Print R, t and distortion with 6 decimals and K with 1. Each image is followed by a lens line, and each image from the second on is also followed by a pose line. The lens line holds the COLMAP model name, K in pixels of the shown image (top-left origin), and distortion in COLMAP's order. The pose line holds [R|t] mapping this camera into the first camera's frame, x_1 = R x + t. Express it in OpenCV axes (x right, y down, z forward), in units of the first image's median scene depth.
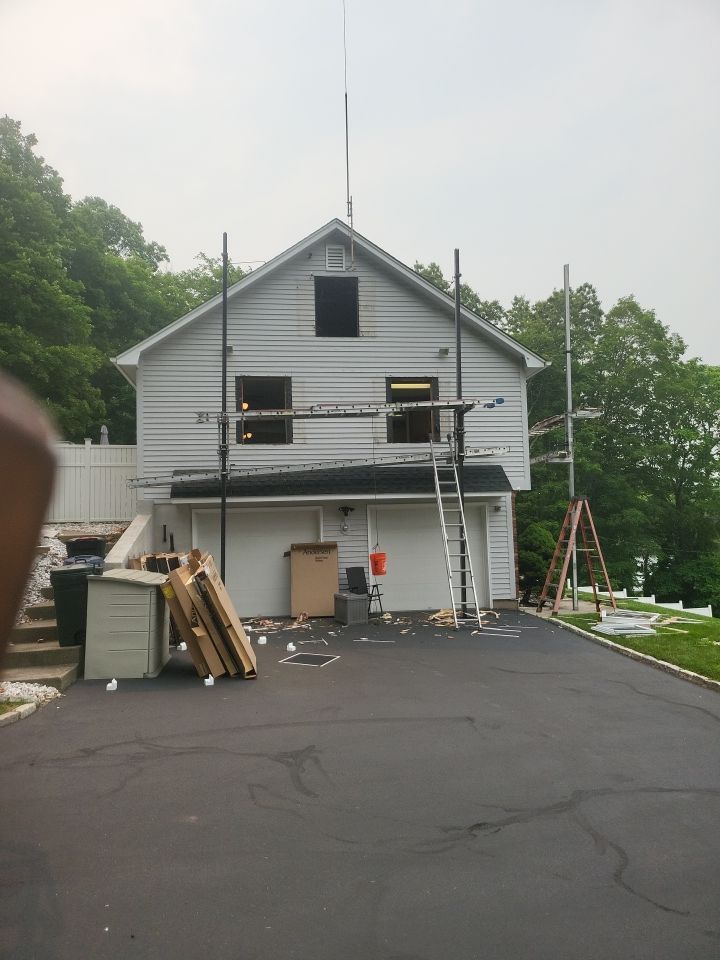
lens RADIAL K [[673.2, 0, 354.0], [0, 673.2, 479.7], [0, 0, 1]] dist [0.051042, -0.034521]
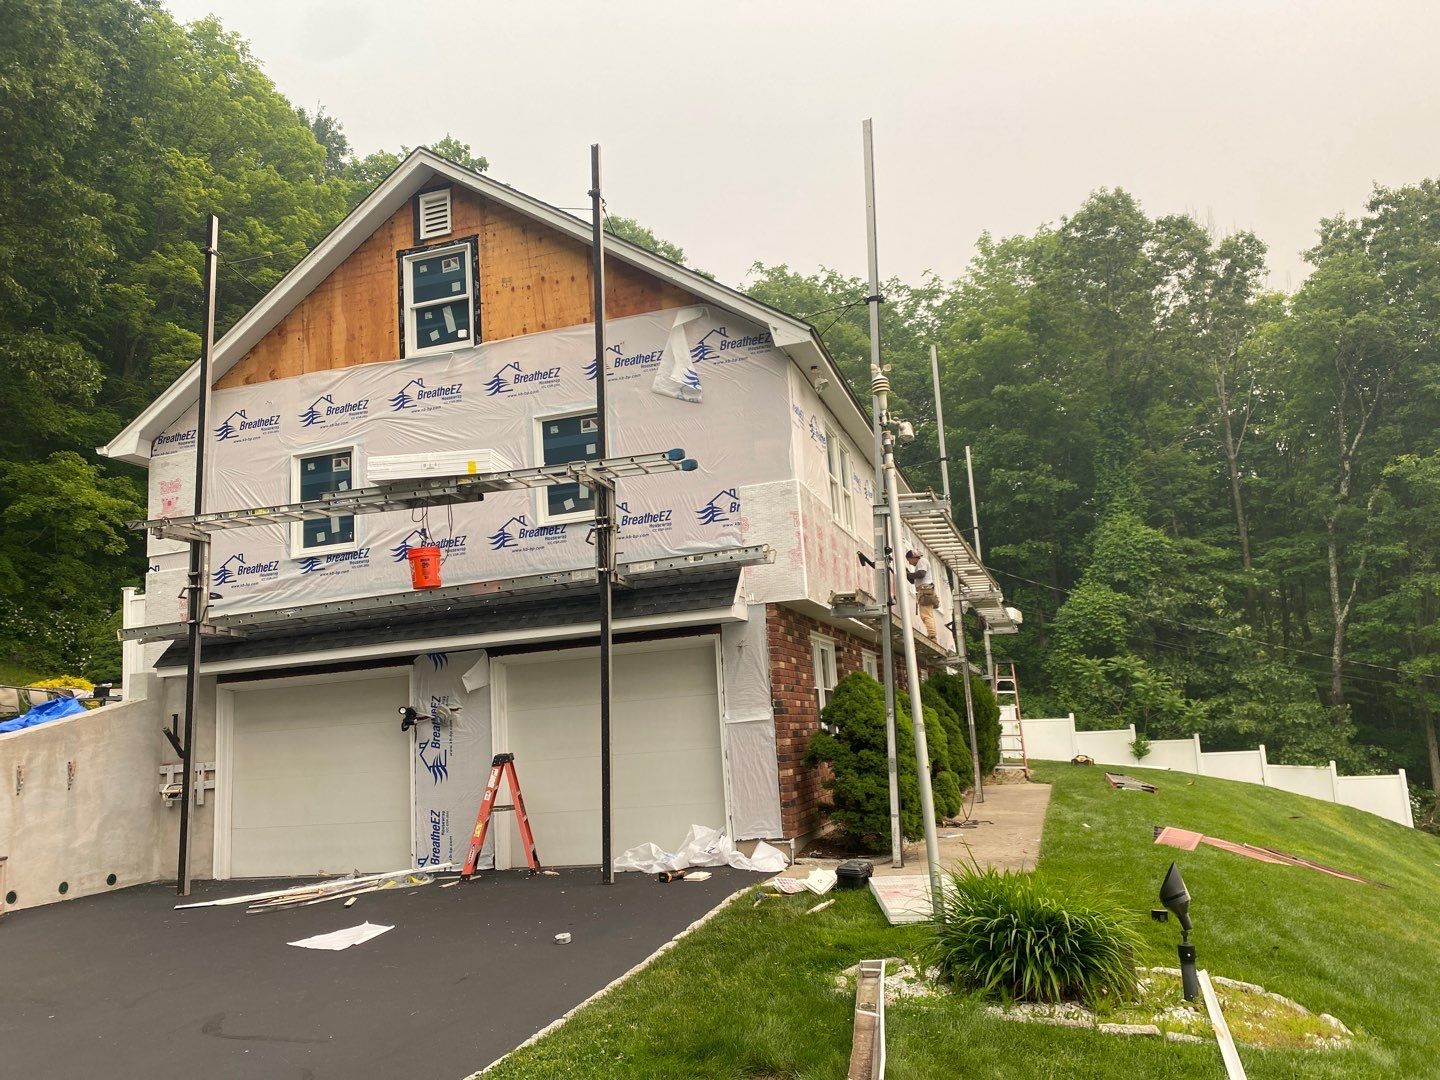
lens RADIAL K [[1095.1, 0, 728.7], [0, 1095.1, 543.6], [0, 0, 1]] dist [0.027371, -0.032925]
pose [[0.909572, -0.104921, -0.402083, 0.524133], [0.075961, 0.993277, -0.087353, 0.037741], [0.408545, 0.048911, 0.911427, 0.286924]]
